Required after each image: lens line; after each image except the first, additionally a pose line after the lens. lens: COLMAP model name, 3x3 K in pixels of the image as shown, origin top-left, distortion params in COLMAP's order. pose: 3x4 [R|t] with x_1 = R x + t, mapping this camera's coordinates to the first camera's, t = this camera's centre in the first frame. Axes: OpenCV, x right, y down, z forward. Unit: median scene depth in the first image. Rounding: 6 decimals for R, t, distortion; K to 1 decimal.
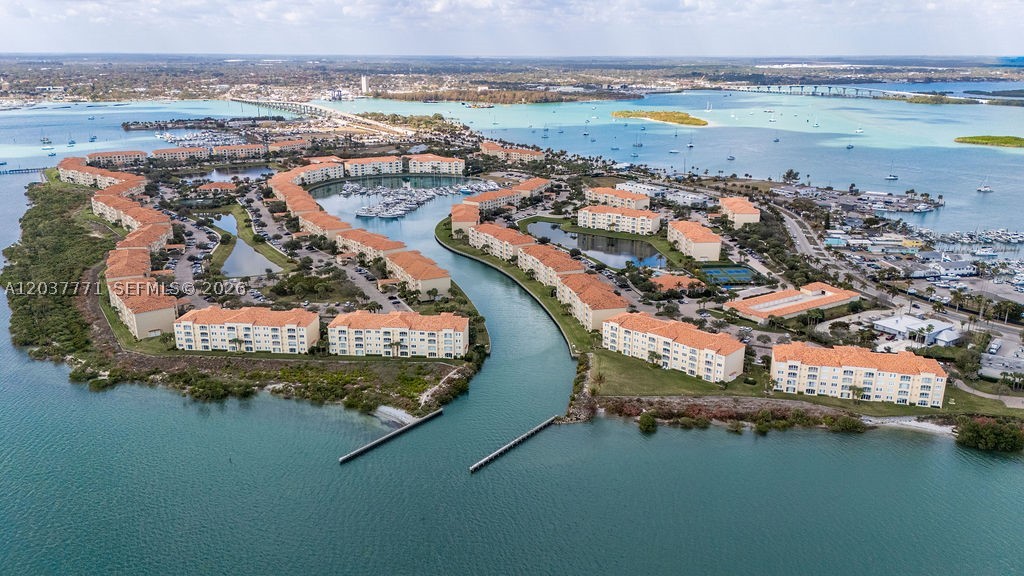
lens RADIAL K [[766.7, 0, 512.0], [0, 766.7, 288.0], [0, 0, 1]] dist [0.056475, -0.067958]
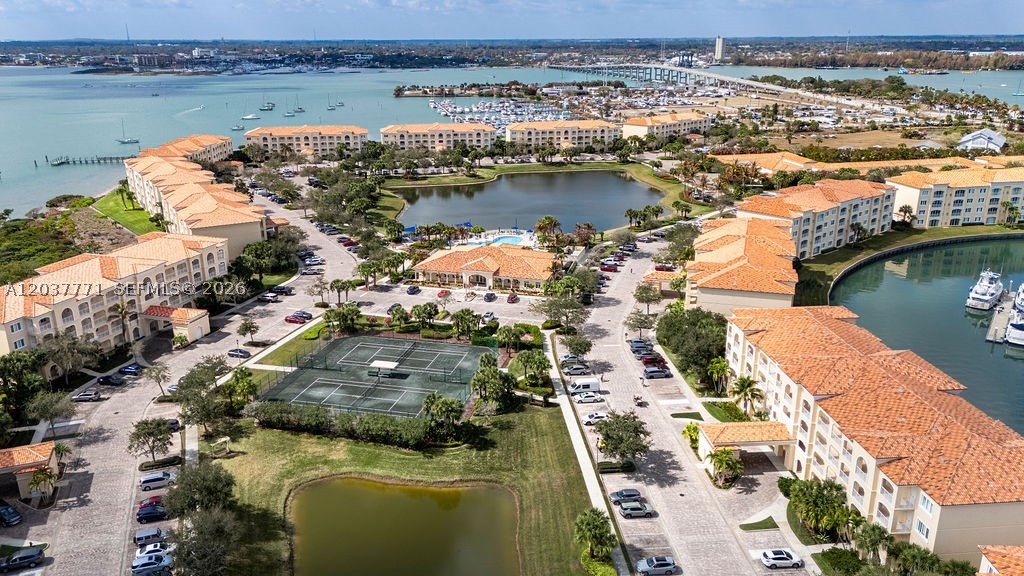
lens RADIAL K [[766.7, 0, 512.0], [0, 766.7, 288.0], [0, 0, 1]] dist [0.056475, -0.067958]
pose [[0.927953, 0.103833, -0.357942, -0.580547], [-0.097639, 0.994592, 0.035390, -0.280773], [0.359681, 0.002109, 0.933073, 1.586044]]
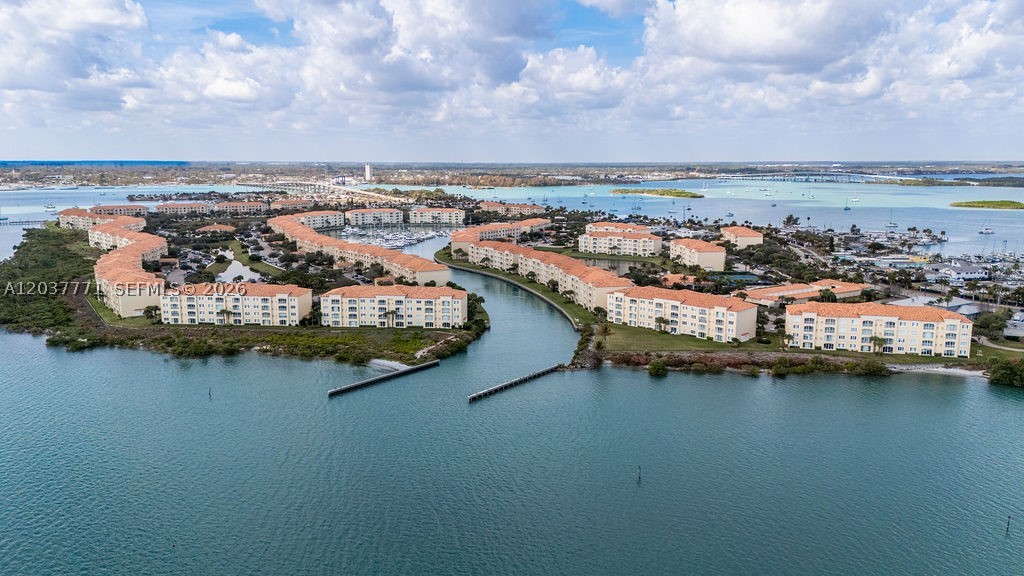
lens RADIAL K [[766.7, 0, 512.0], [0, 766.7, 288.0], [0, 0, 1]] dist [0.056475, -0.067958]
pose [[0.999986, -0.005225, -0.000303, -0.000333], [0.005140, 0.991309, -0.131456, 0.164137], [0.000988, 0.131452, 0.991322, 0.047170]]
